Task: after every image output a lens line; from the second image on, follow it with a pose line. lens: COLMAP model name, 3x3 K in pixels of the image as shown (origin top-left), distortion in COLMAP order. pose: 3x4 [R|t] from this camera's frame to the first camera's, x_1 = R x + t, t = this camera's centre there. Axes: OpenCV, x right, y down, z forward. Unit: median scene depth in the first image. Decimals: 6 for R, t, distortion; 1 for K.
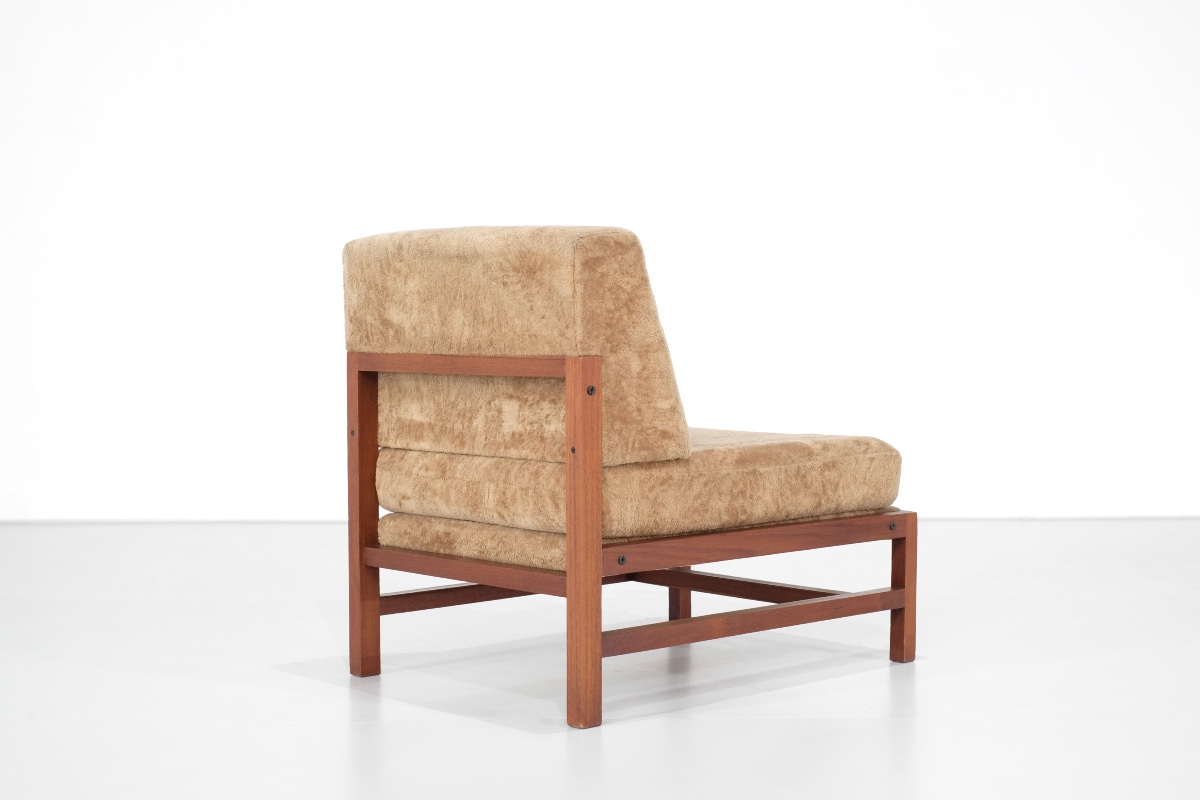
lens RADIAL K [[1868.7, 0, 600.0], [0, 1868.7, 400.0], [0, 0, 1]] dist [-0.017967, -0.065842]
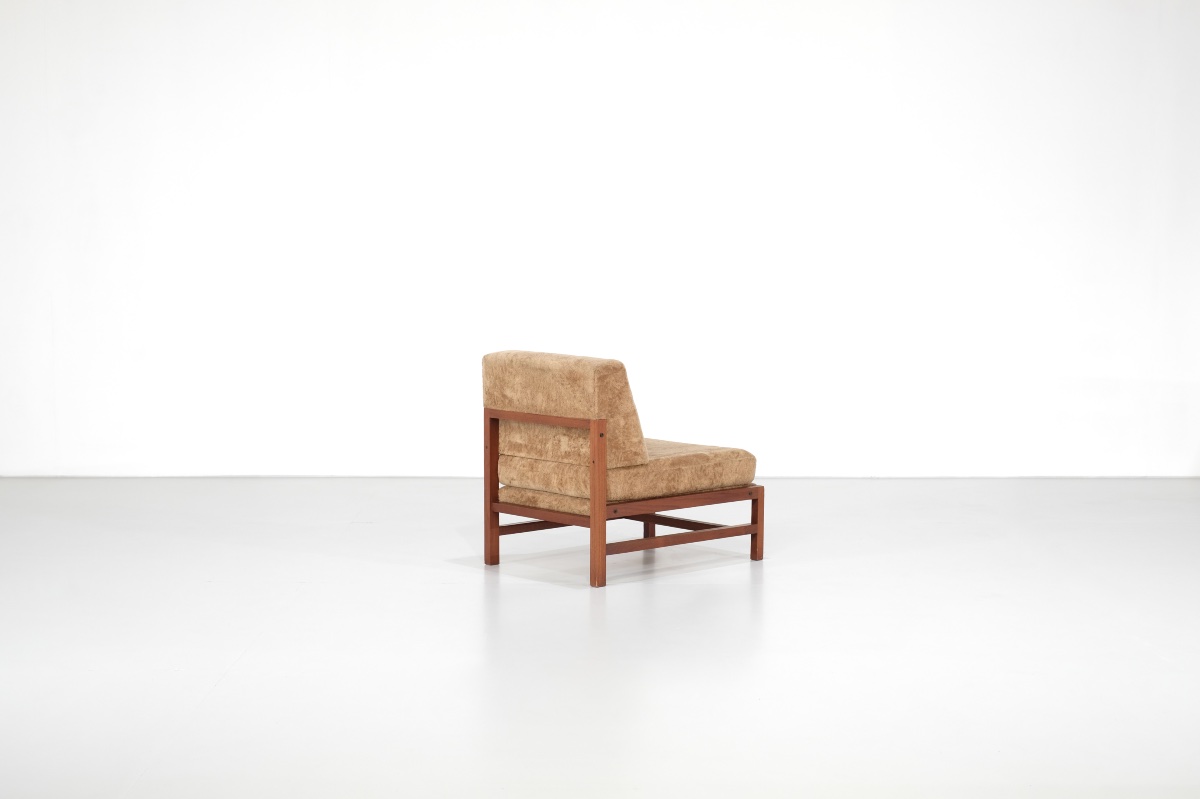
lens RADIAL K [[1868.7, 0, 600.0], [0, 1868.7, 399.5], [0, 0, 1]] dist [-0.017967, -0.065842]
pose [[0.999914, 0.005055, -0.012086, 0.018395], [-0.004530, 0.999063, 0.043038, -0.132621], [0.012292, -0.042980, 0.999000, -1.125246]]
